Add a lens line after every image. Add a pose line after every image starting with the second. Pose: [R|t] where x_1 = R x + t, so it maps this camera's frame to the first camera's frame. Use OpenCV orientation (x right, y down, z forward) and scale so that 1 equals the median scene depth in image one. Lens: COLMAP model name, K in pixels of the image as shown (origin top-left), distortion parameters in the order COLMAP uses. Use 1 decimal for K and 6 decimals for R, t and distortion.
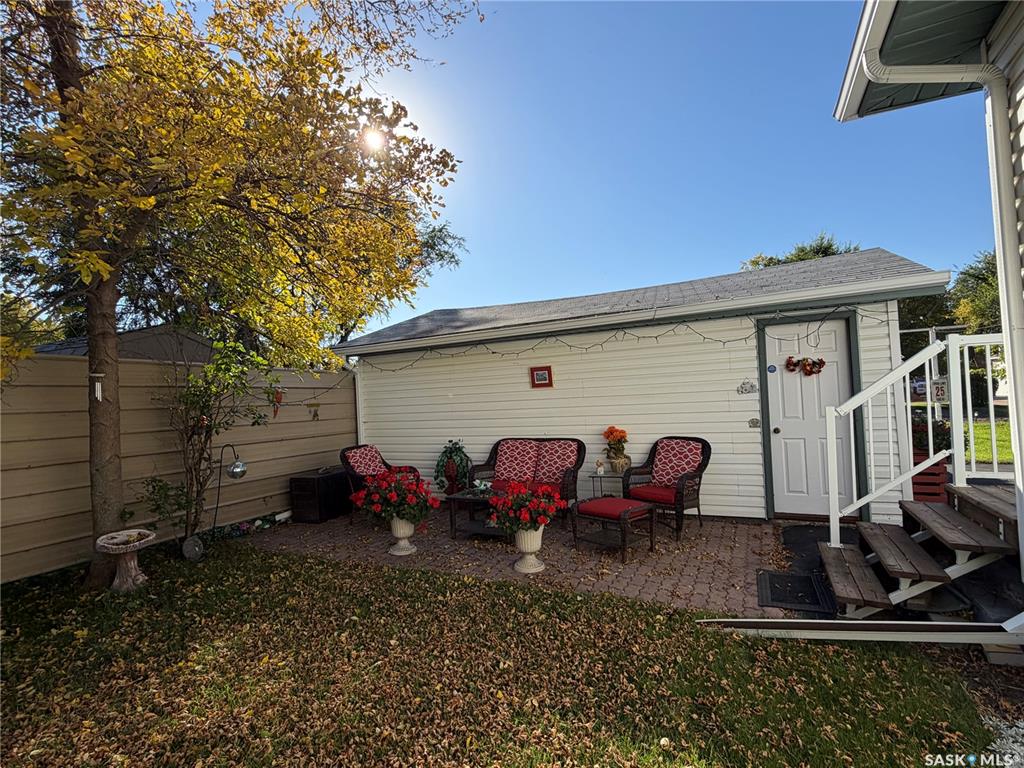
lens RADIAL K [[506.8, 0, 512.0], [0, 506.8, 384.0], [0, 0, 1]] dist [0.000744, -0.000448]
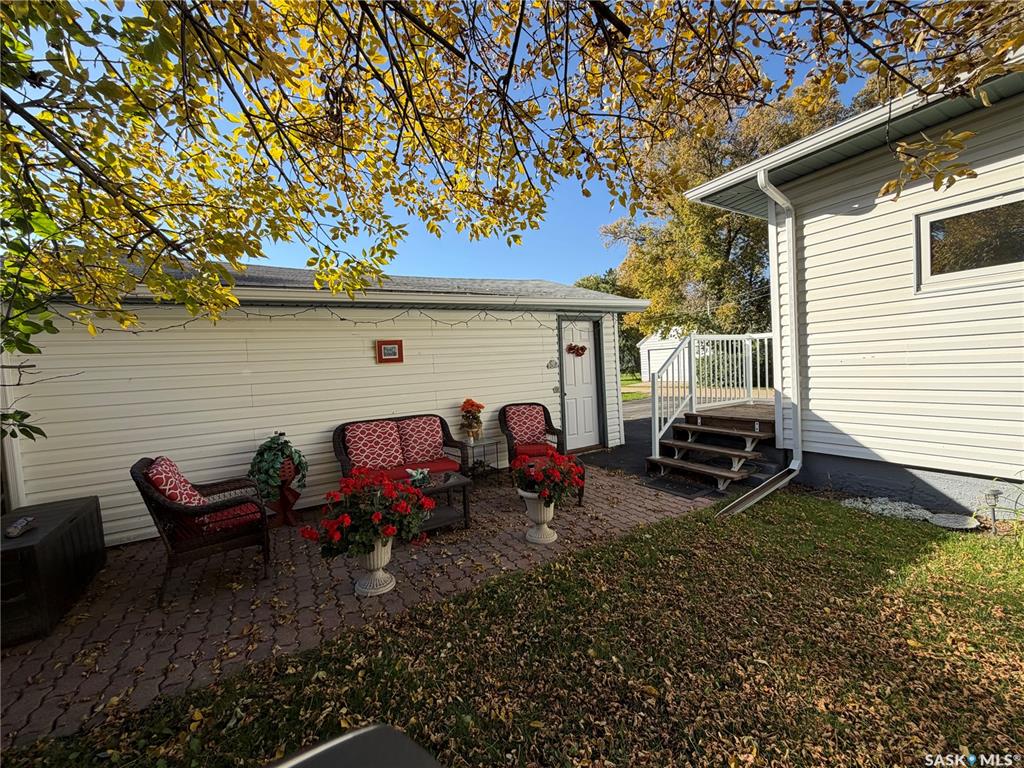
lens RADIAL K [[411.3, 0, 512.0], [0, 411.3, 384.0], [0, 0, 1]] dist [0.000701, 0.000015]
pose [[0.550542, -0.025225, 0.834426, -0.533081], [0.002060, 0.999581, 0.028858, 0.028819], [-0.834805, -0.014169, 0.550364, 0.481700]]
